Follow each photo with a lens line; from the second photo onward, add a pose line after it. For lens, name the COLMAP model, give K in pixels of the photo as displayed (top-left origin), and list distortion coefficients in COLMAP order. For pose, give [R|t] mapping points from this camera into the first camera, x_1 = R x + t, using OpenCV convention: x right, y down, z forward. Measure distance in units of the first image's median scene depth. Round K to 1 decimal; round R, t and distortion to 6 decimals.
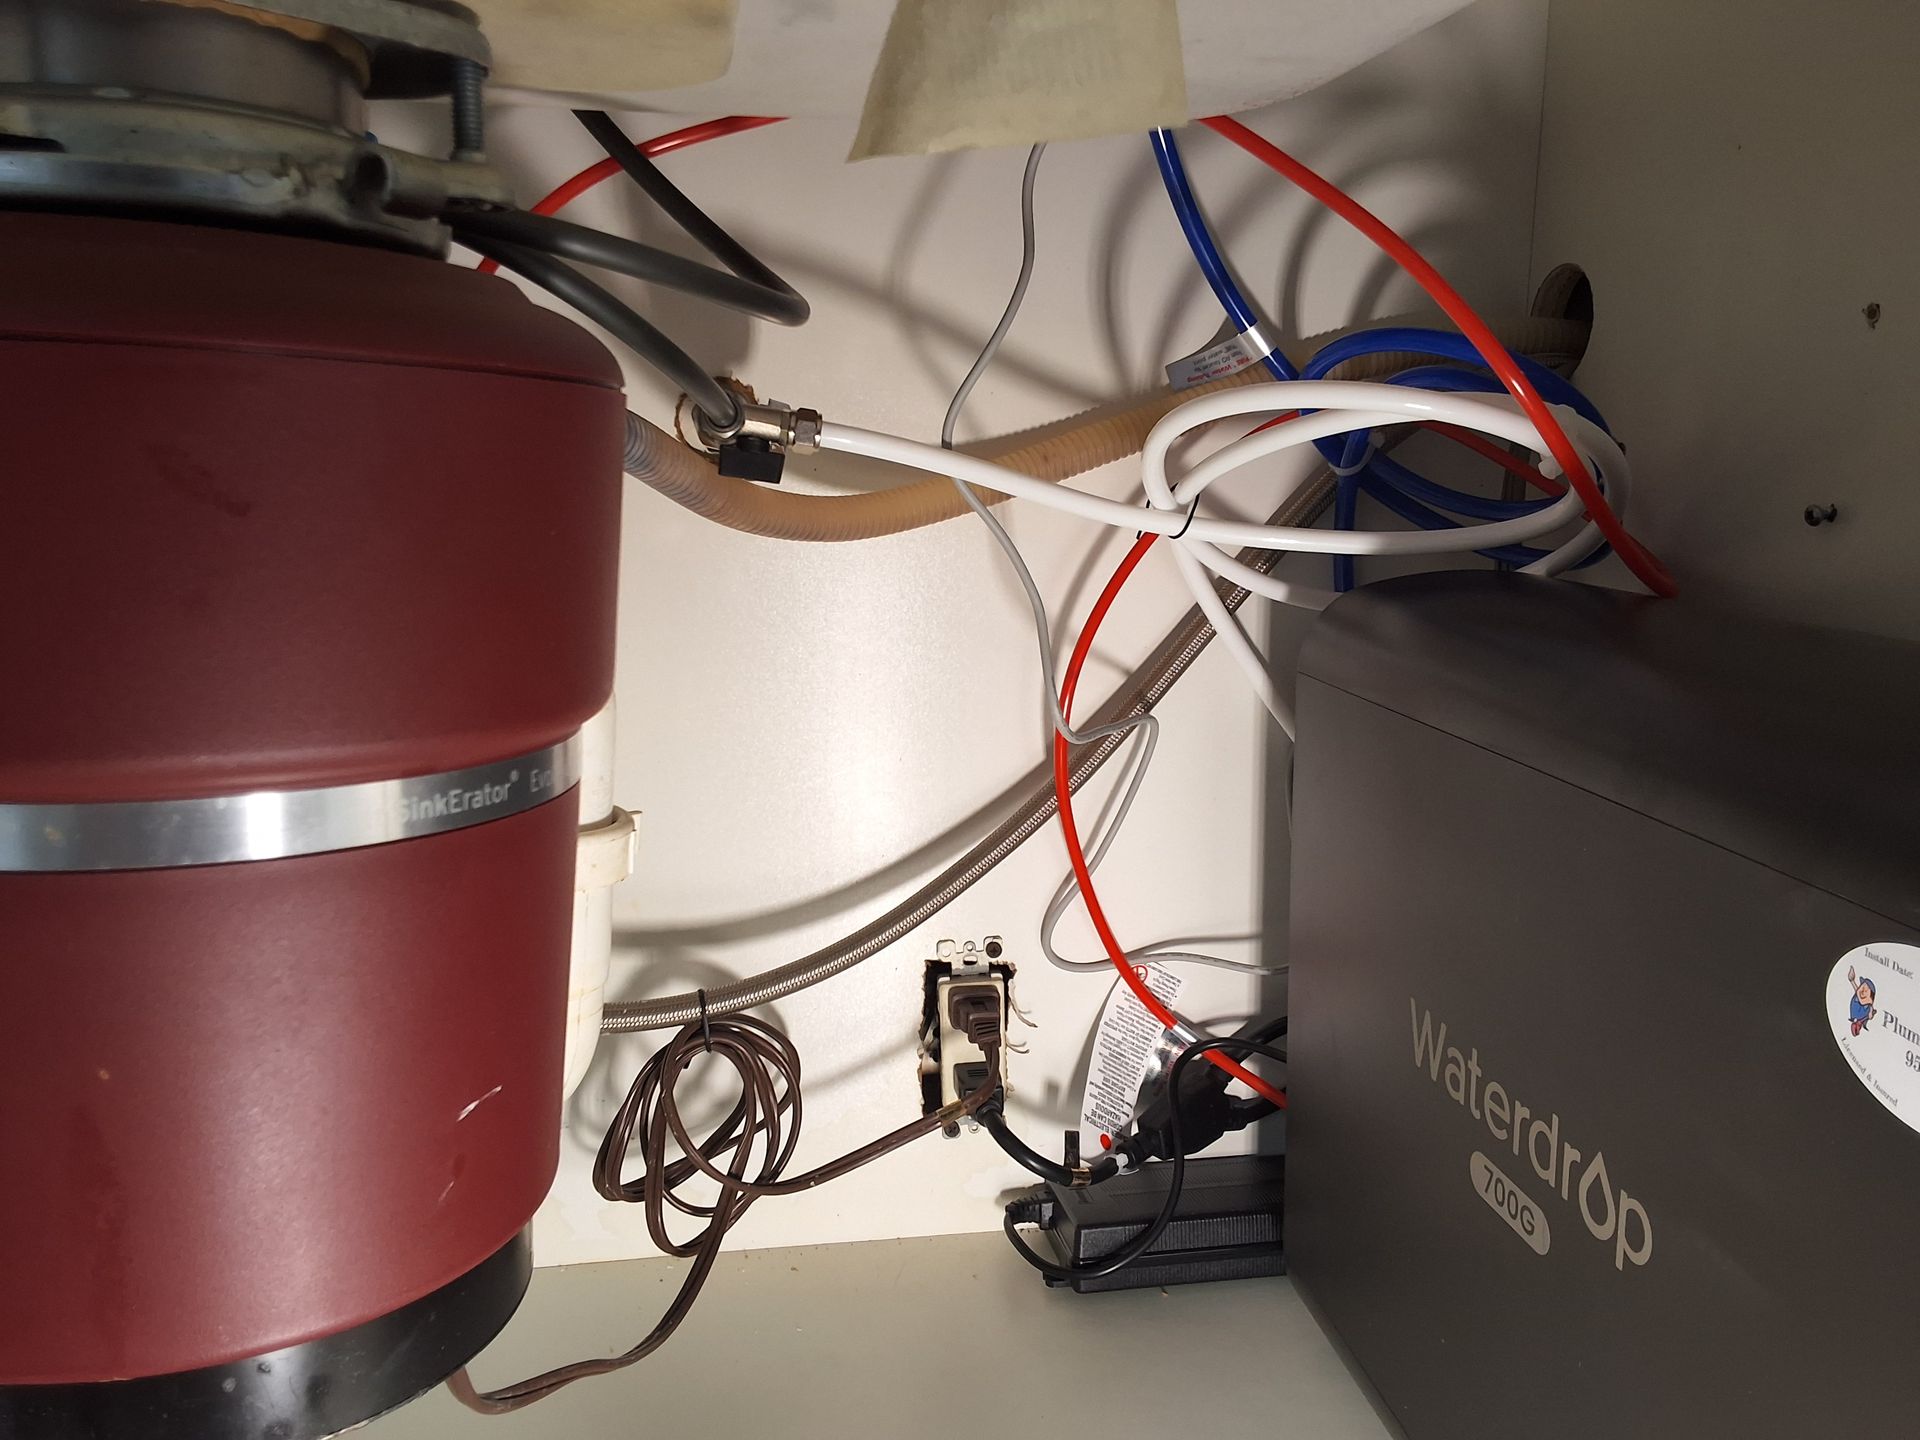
lens RADIAL K [[1536.1, 0, 962.4], [0, 1536.1, 707.4], [0, 0, 1]] dist [0.132510, -0.194718]
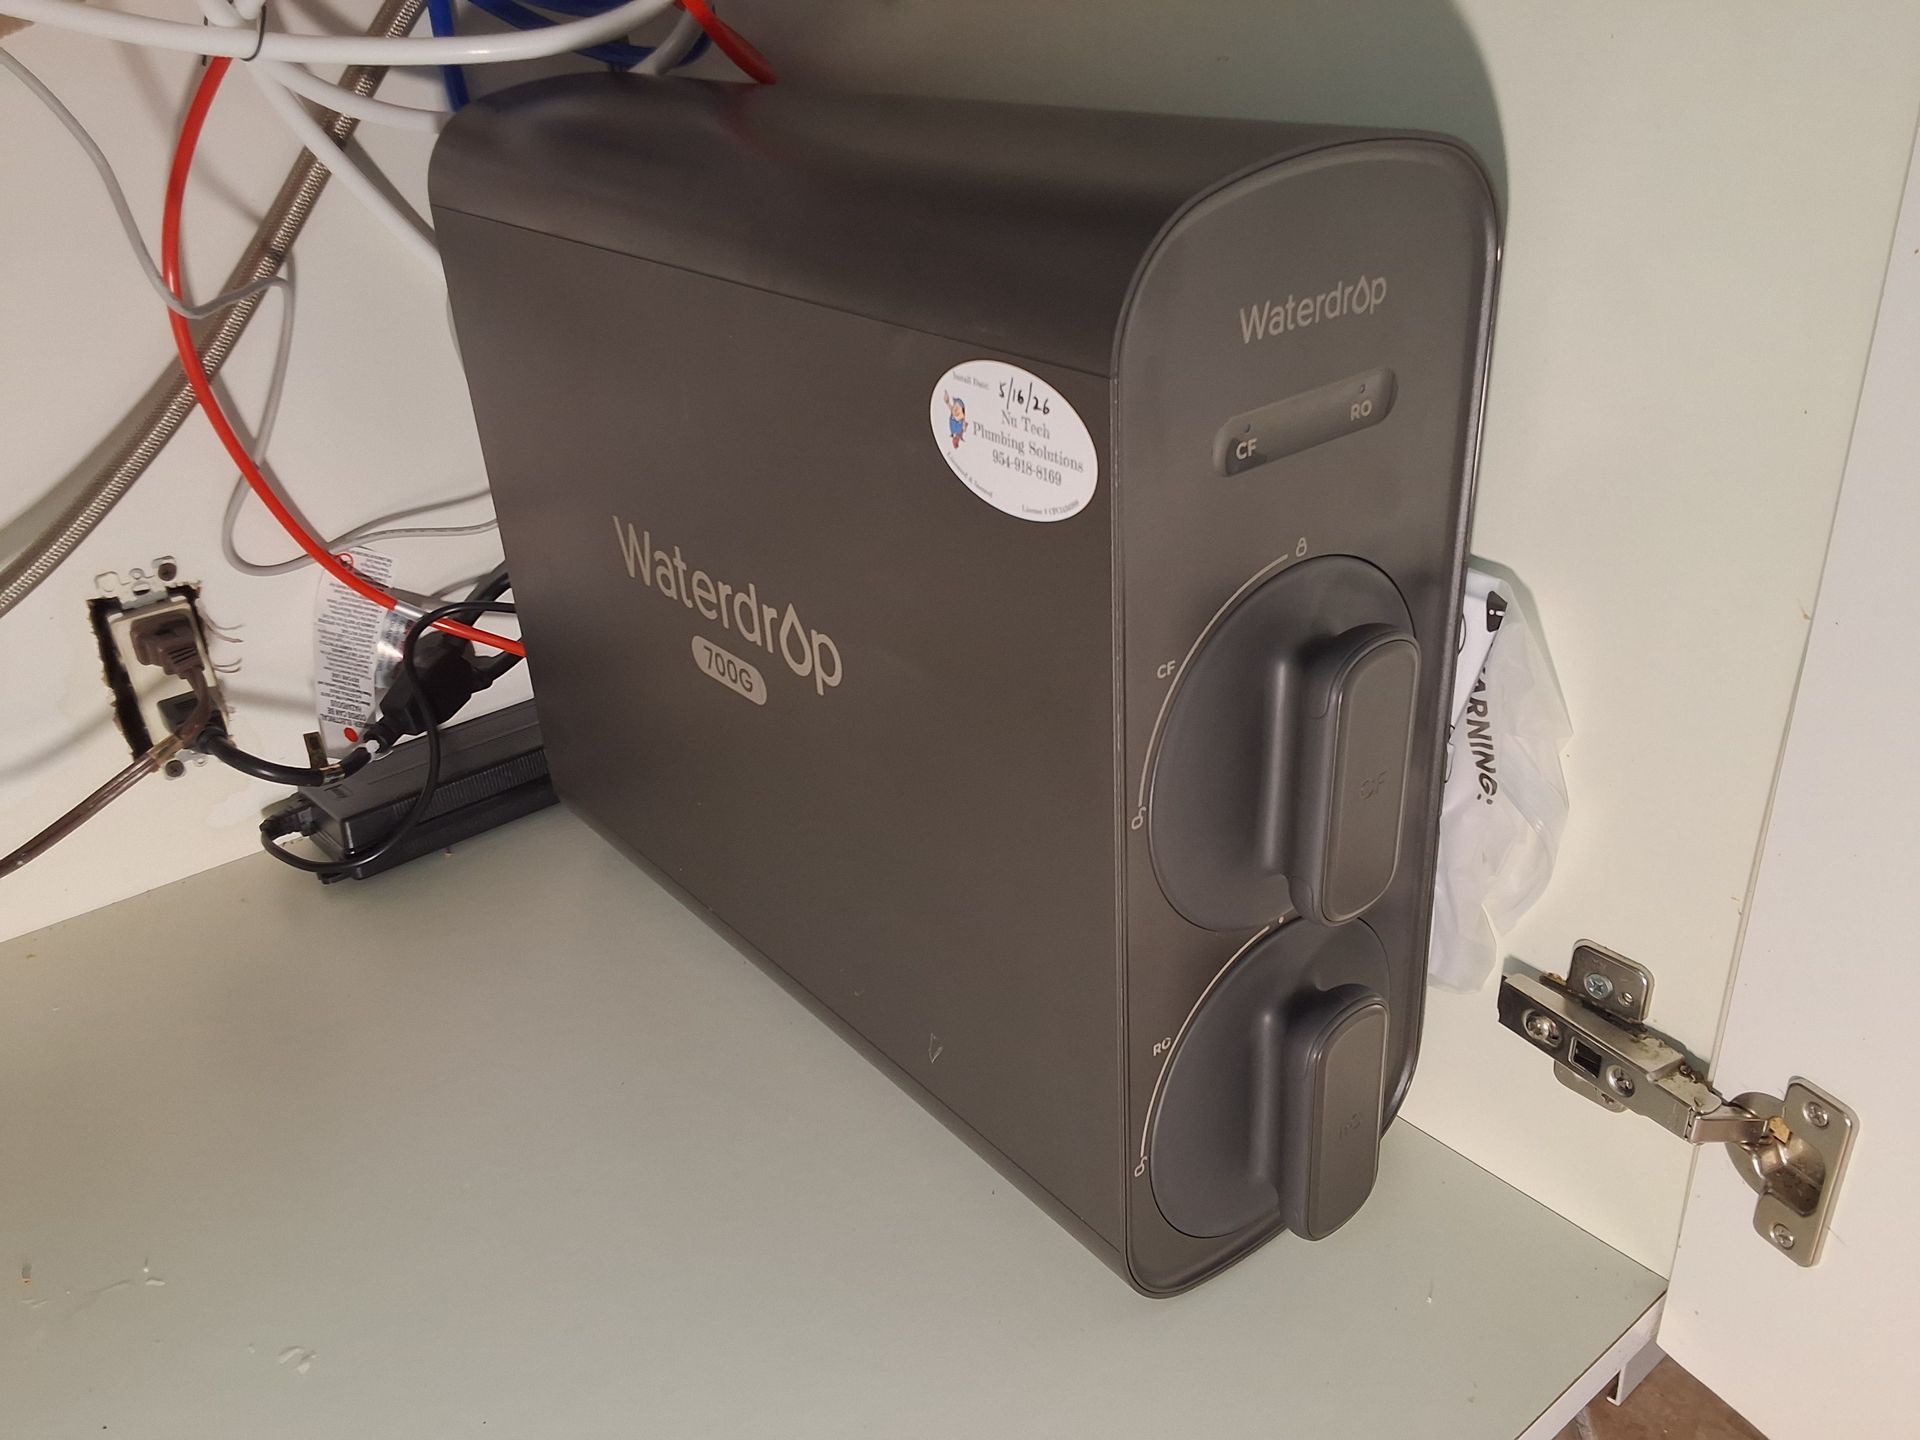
lens RADIAL K [[1532.1, 0, 963.7], [0, 1532.1, 706.0], [0, 0, 1]] dist [0.119988, -0.173899]
pose [[0.861381, -0.264164, 0.433865, 0.005969], [0.135205, 0.942558, 0.305456, 0.020088], [-0.489634, -0.204453, 0.847619, -0.022378]]
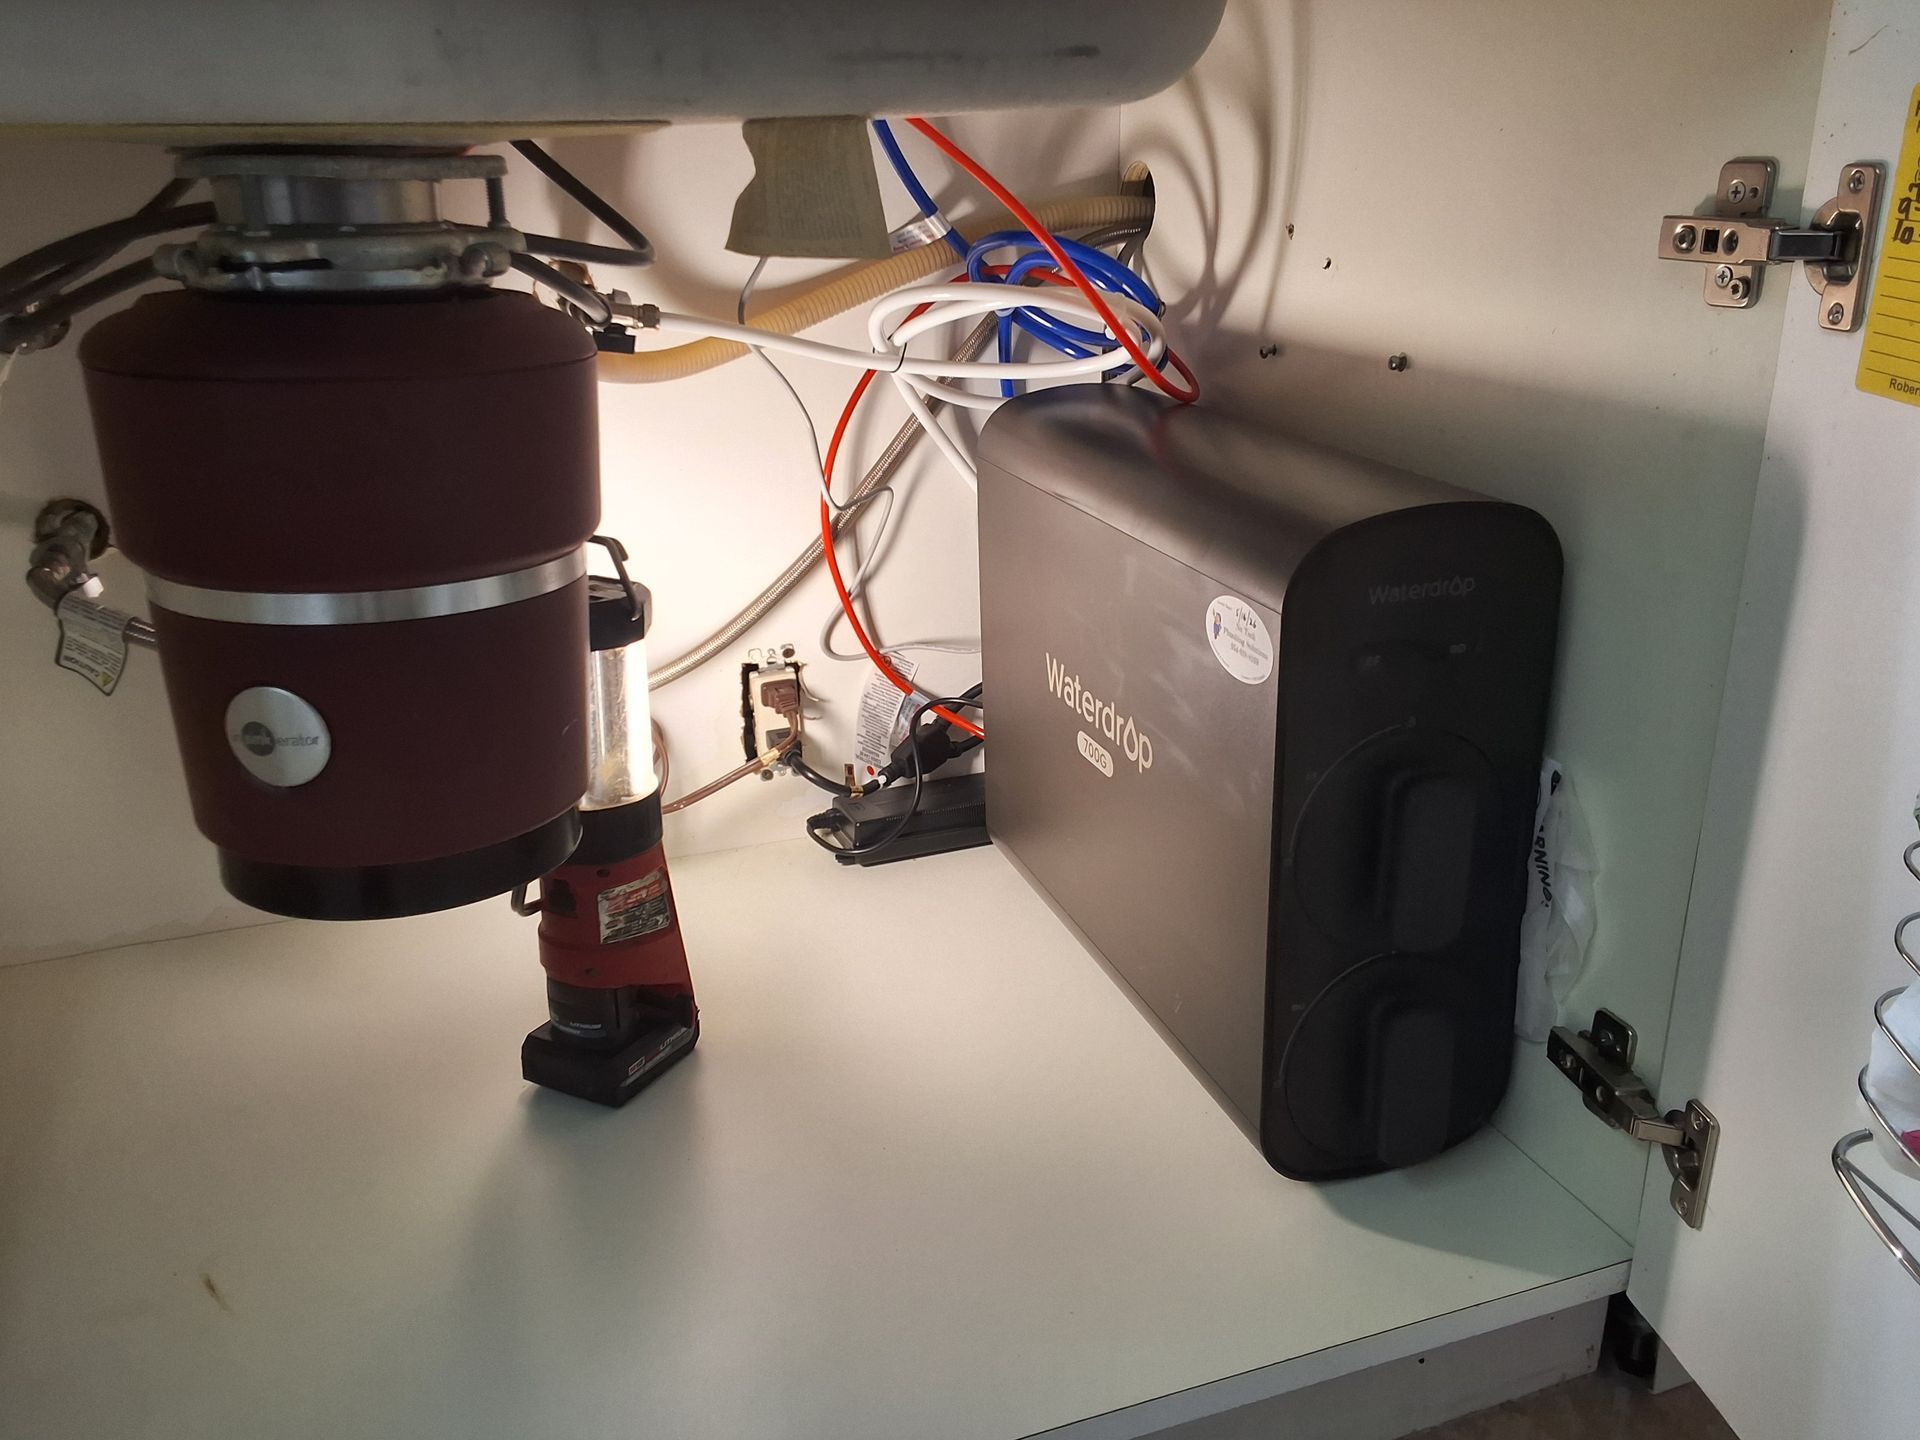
lens RADIAL K [[1497.6, 0, 956.7], [0, 1497.6, 706.4], [0, 0, 1]] dist [0.120300, -0.190273]
pose [[0.982623, -0.083577, 0.165733, -0.081166], [0.053090, 0.982139, 0.180512, -0.054627], [-0.177860, -0.168577, 0.969509, -0.551284]]
